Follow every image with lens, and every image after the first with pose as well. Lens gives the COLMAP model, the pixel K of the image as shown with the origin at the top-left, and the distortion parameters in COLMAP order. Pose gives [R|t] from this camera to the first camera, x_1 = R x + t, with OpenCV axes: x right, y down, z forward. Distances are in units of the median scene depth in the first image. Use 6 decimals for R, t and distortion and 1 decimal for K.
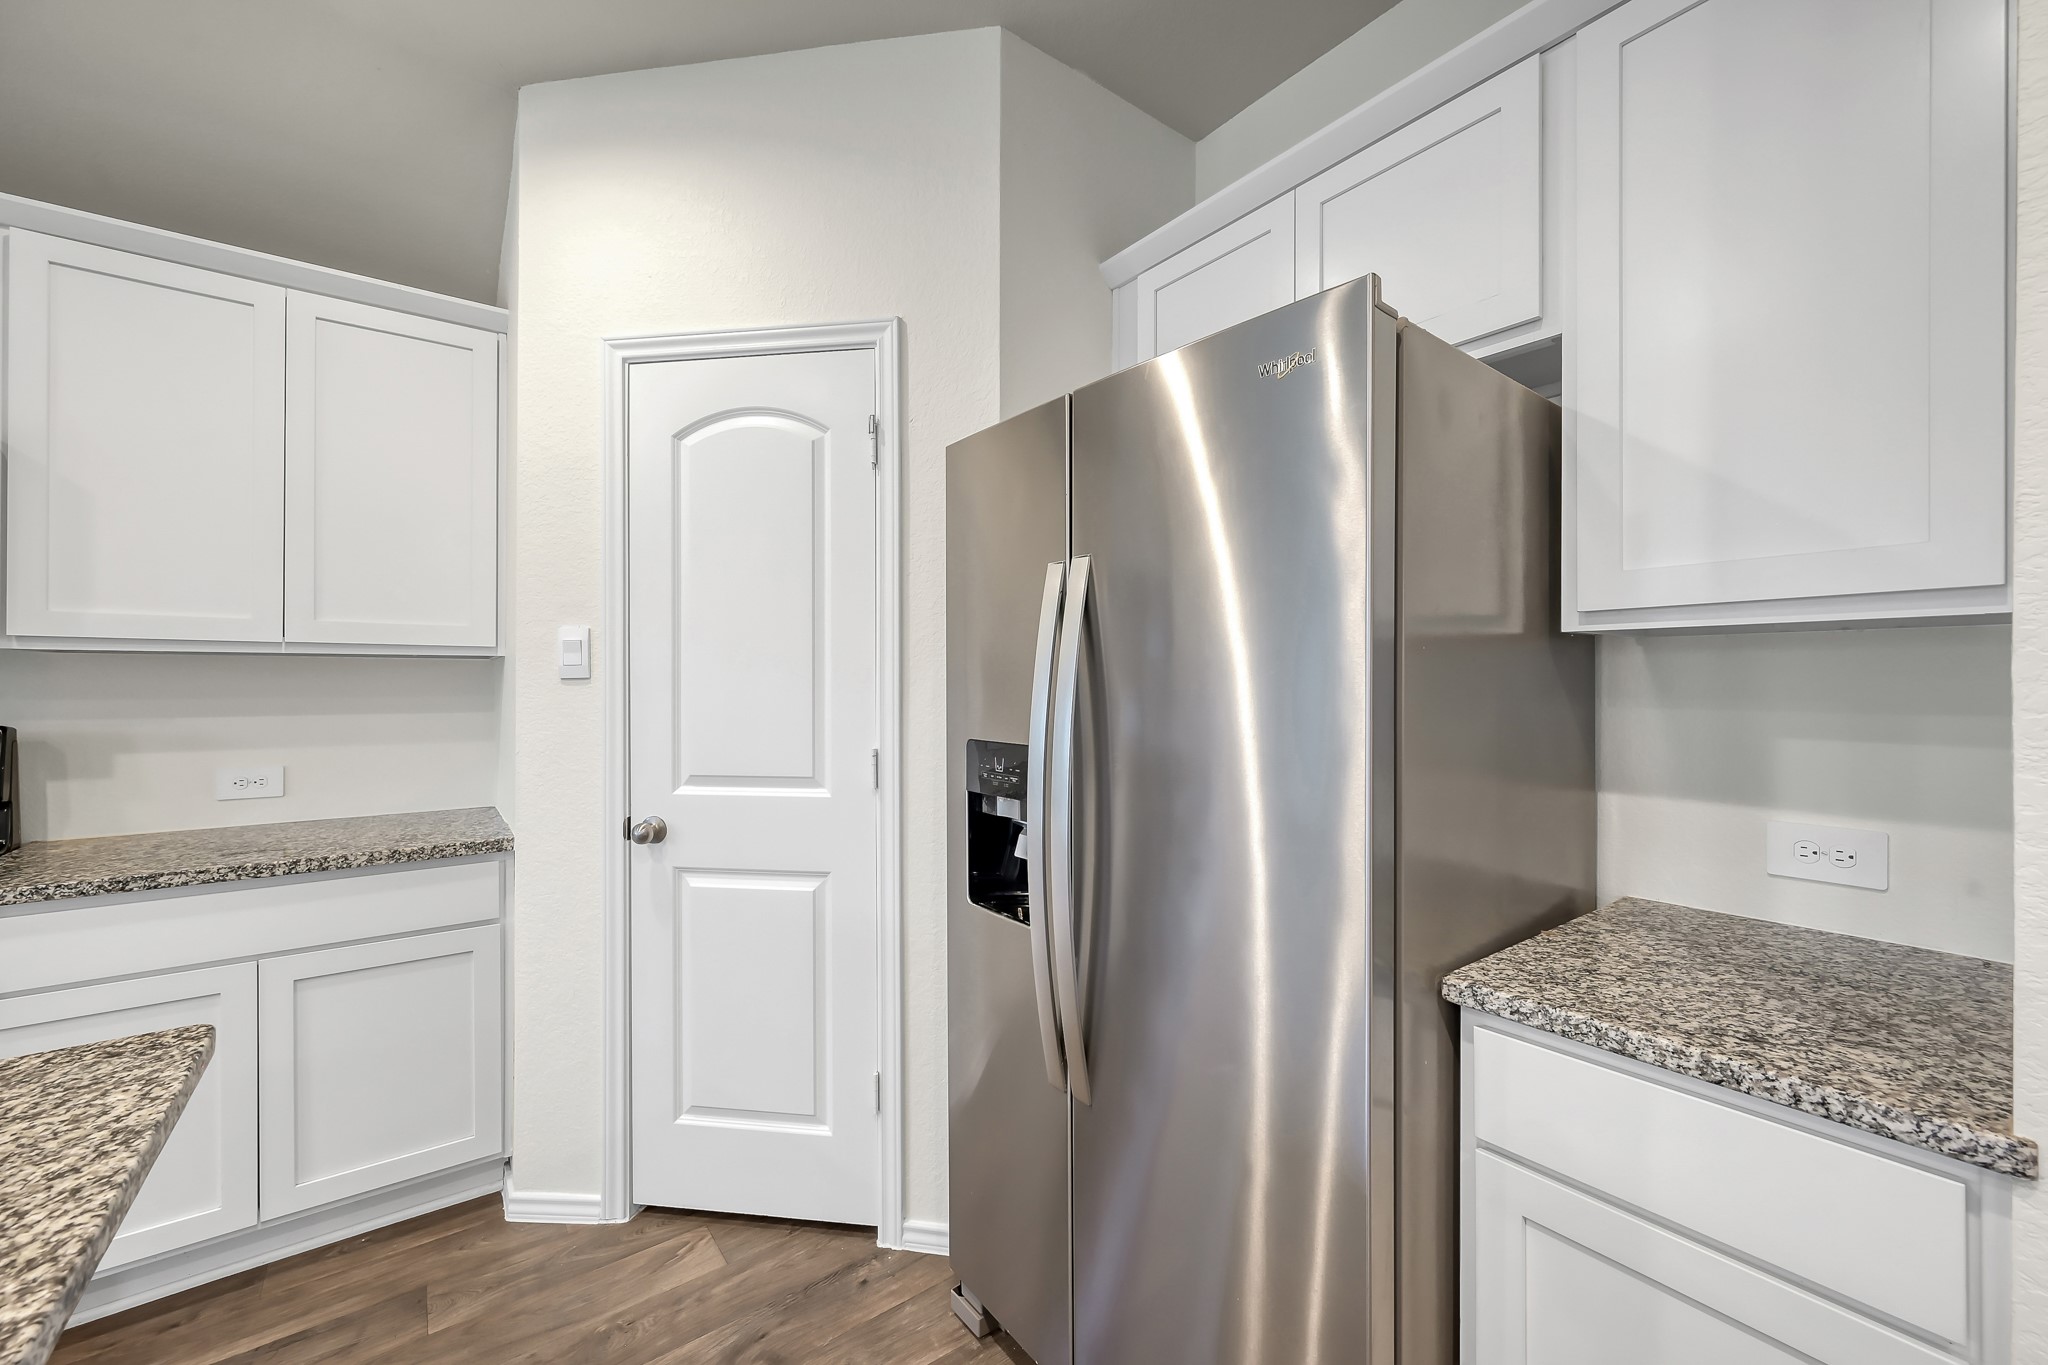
lens RADIAL K [[813.4, 0, 1021.7], [0, 813.4, 679.3], [0, 0, 1]] dist [-0.002175, 0.000400]
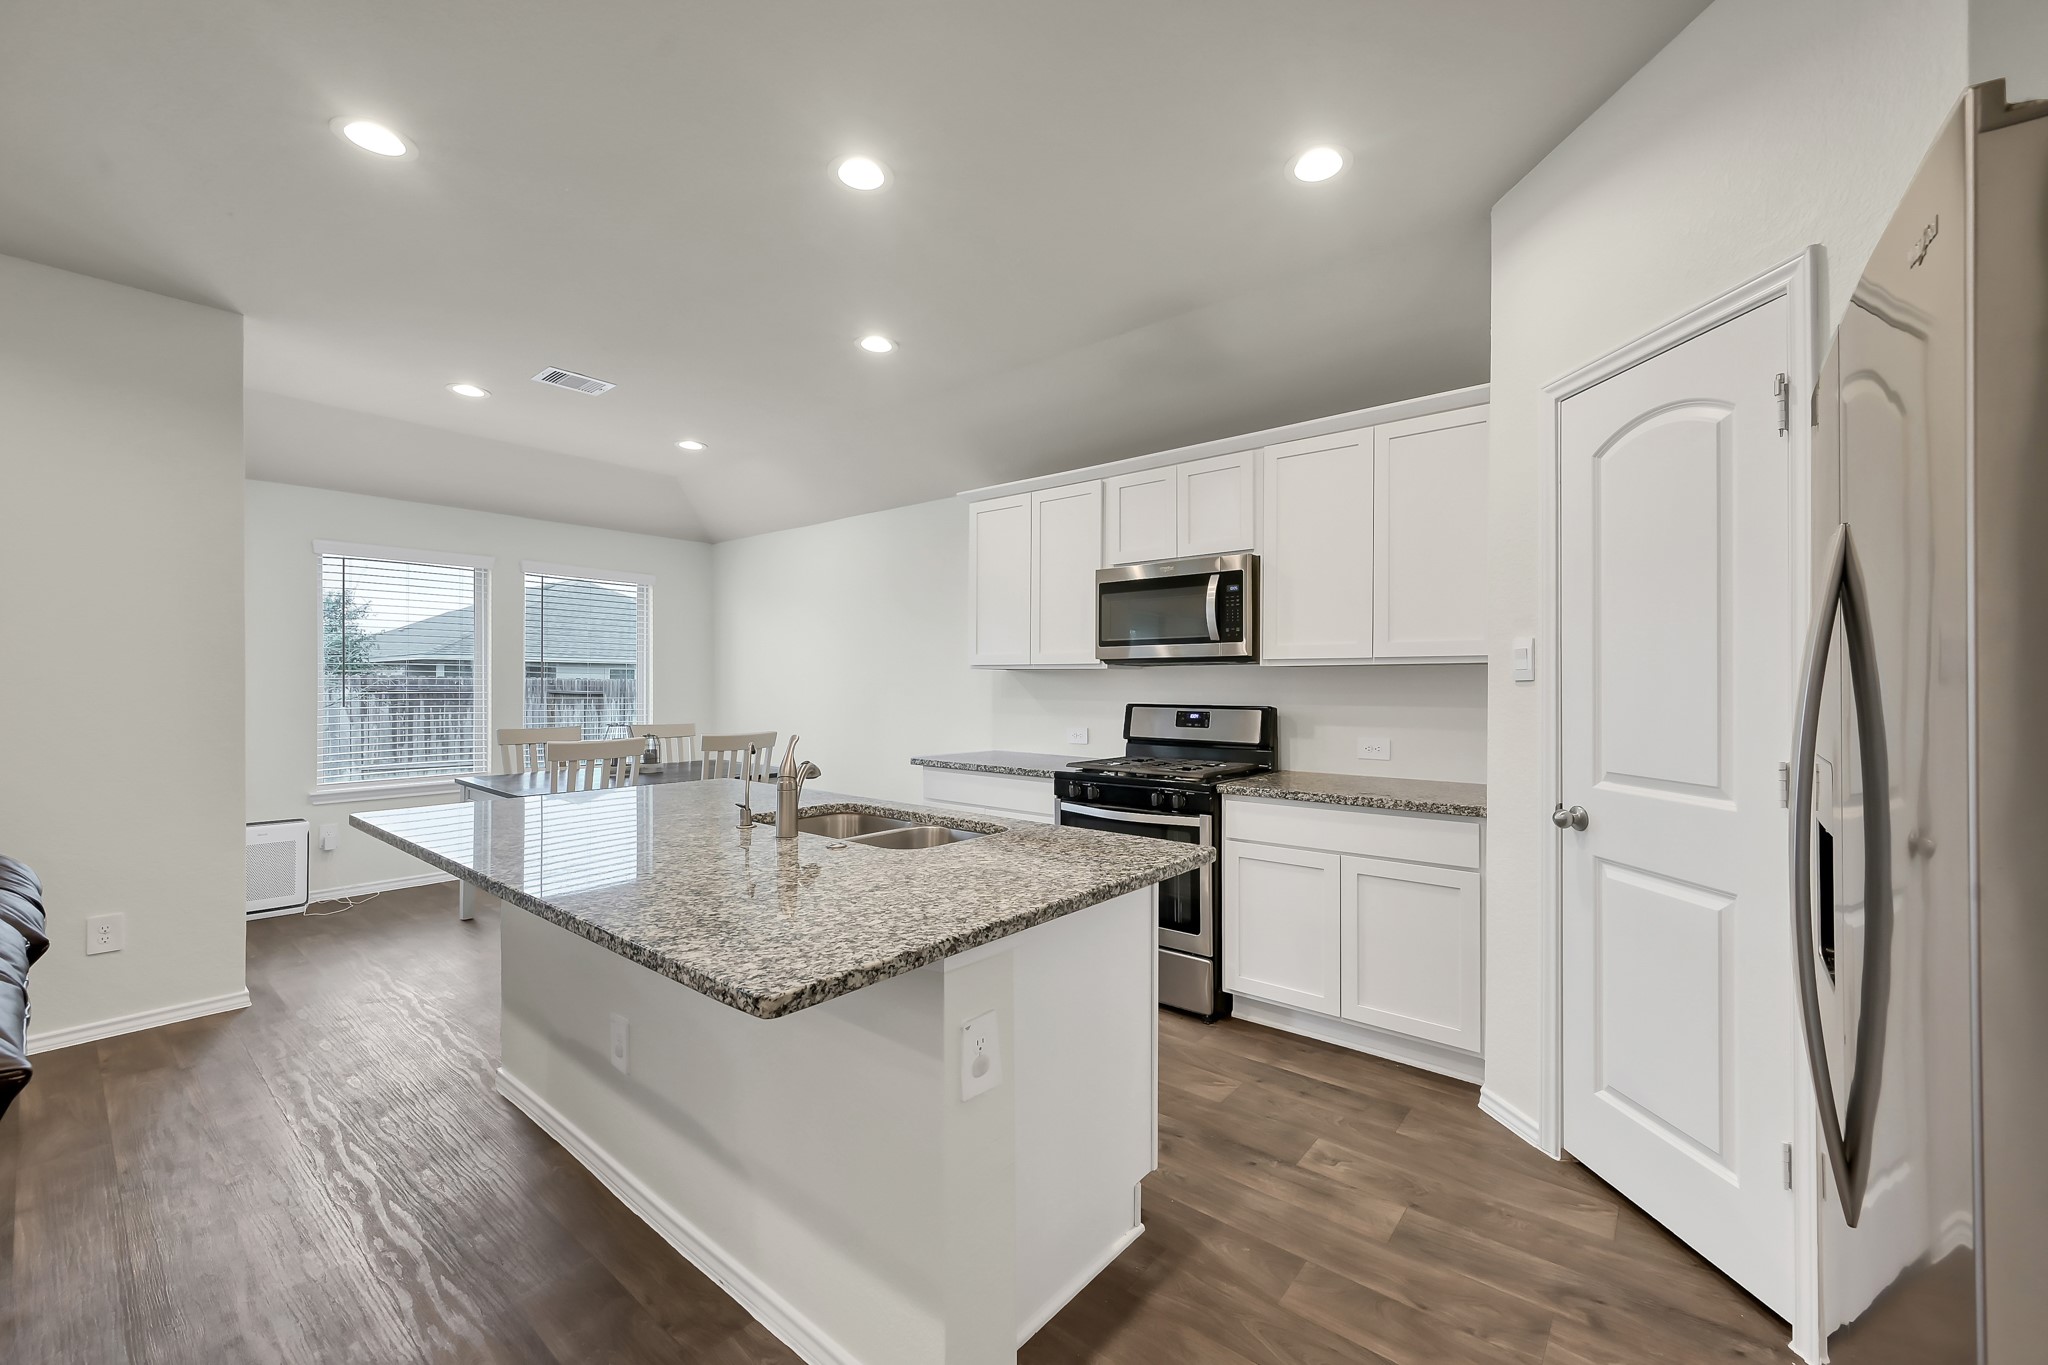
lens RADIAL K [[813.4, 0, 1031.4], [0, 813.4, 680.8], [0, 0, 1]] dist [-0.002175, 0.000400]
pose [[0.215803, -0.002983, -0.976432, 0.470421], [0.000378, 0.999996, -0.002972, 0.002158], [0.976437, 0.000272, 0.215803, 0.040569]]
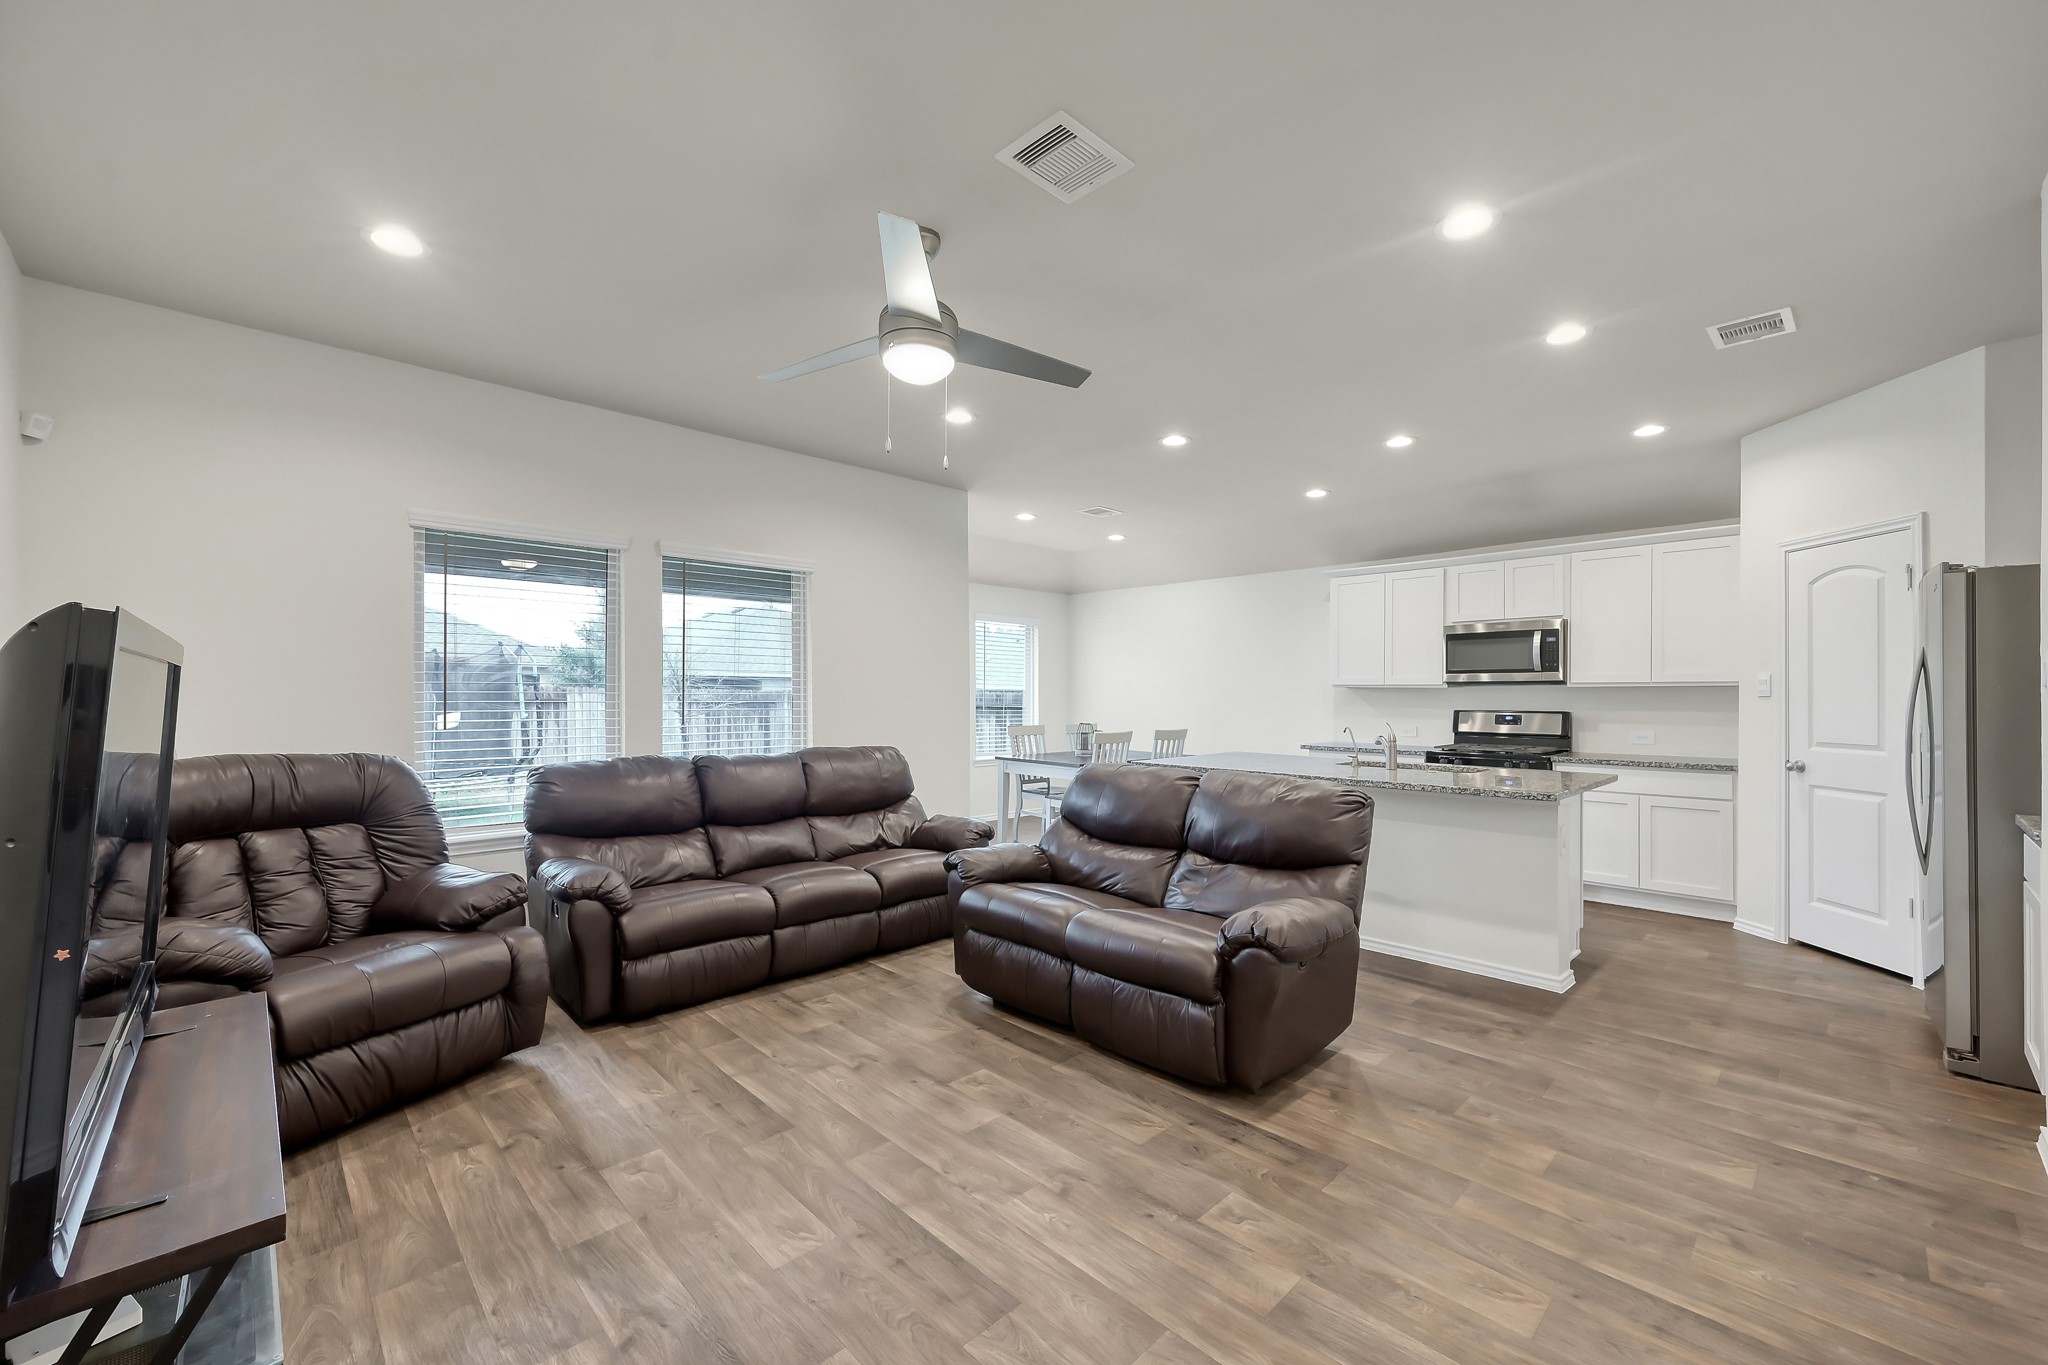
lens RADIAL K [[813.4, 0, 1054.9], [0, 813.4, 694.3], [0, 0, 1]] dist [-0.002175, 0.000400]
pose [[0.152180, 0.000990, -0.988352, 1.416603], [0.002641, 0.999996, 0.001409, -0.016559], [0.988349, -0.002825, 0.152176, -1.322442]]
